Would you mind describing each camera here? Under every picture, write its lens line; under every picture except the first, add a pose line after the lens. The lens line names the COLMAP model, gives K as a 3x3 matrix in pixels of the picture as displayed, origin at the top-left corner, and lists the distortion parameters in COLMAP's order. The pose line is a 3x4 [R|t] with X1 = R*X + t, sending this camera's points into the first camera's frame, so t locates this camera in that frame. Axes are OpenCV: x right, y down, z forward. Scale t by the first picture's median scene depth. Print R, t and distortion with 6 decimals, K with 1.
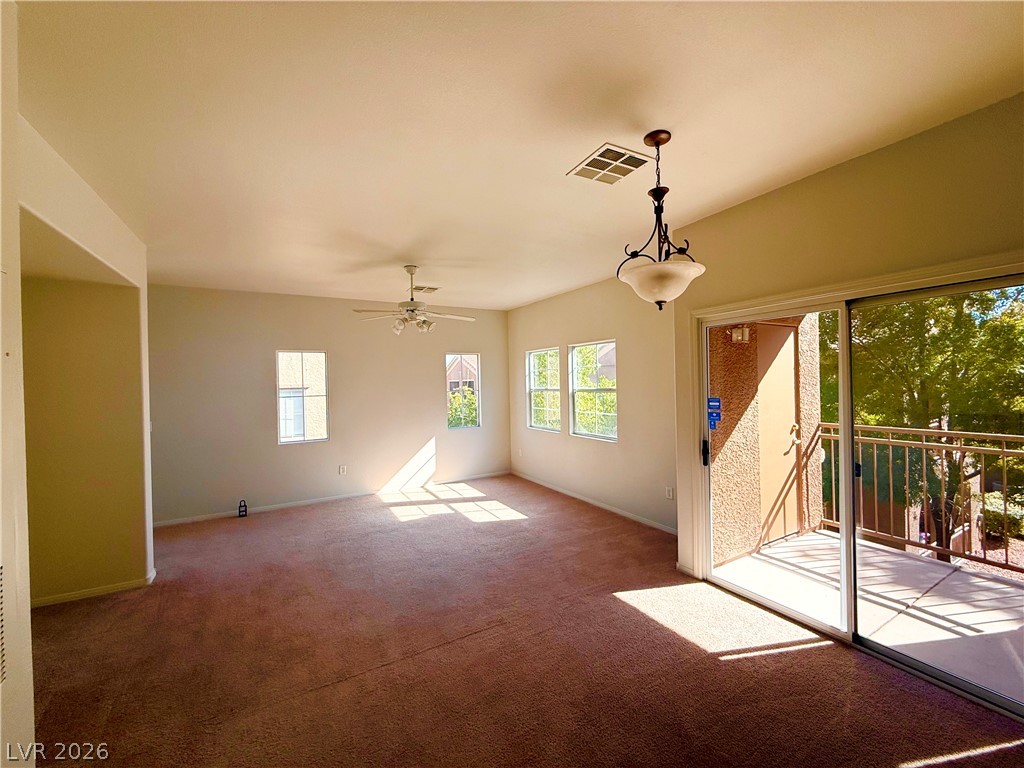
lens RADIAL K [[408.4, 0, 510.8], [0, 408.4, 384.2], [0, 0, 1]] dist [0.000052, 0.000190]
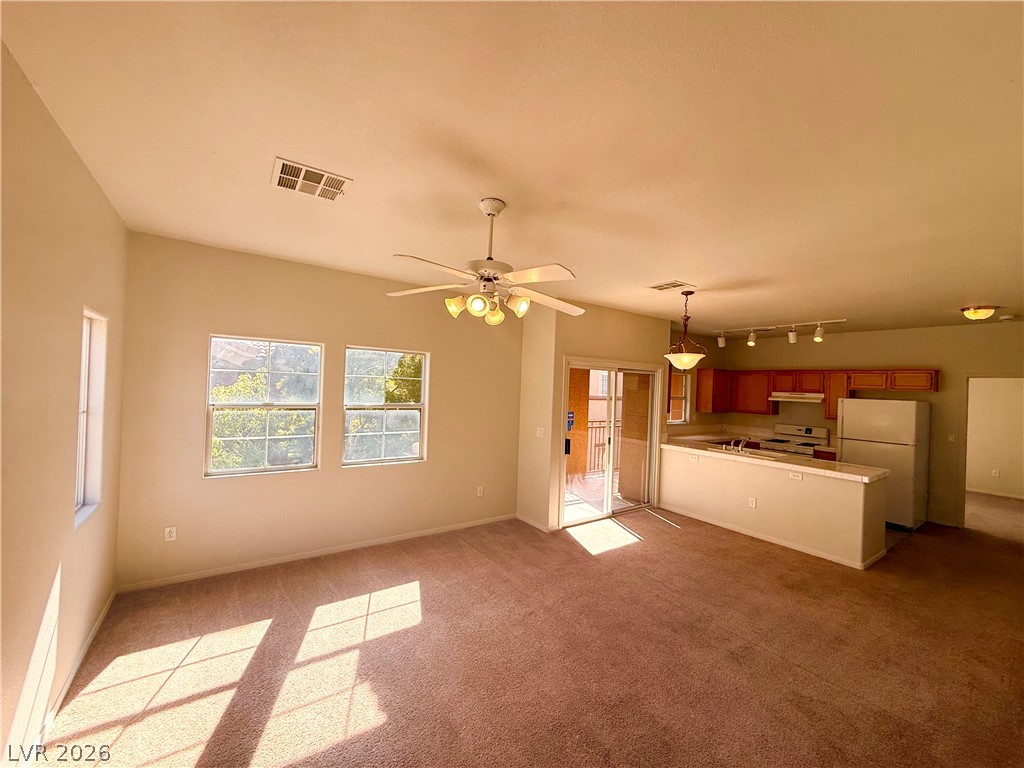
lens RADIAL K [[408.4, 0, 510.1], [0, 408.4, 383.0], [0, 0, 1]] dist [0.000052, 0.000190]
pose [[-0.100344, 0.021010, 0.994731, -0.847359], [-0.032256, 0.999183, -0.024358, -0.025370], [-0.994430, -0.034530, -0.099584, 1.080110]]
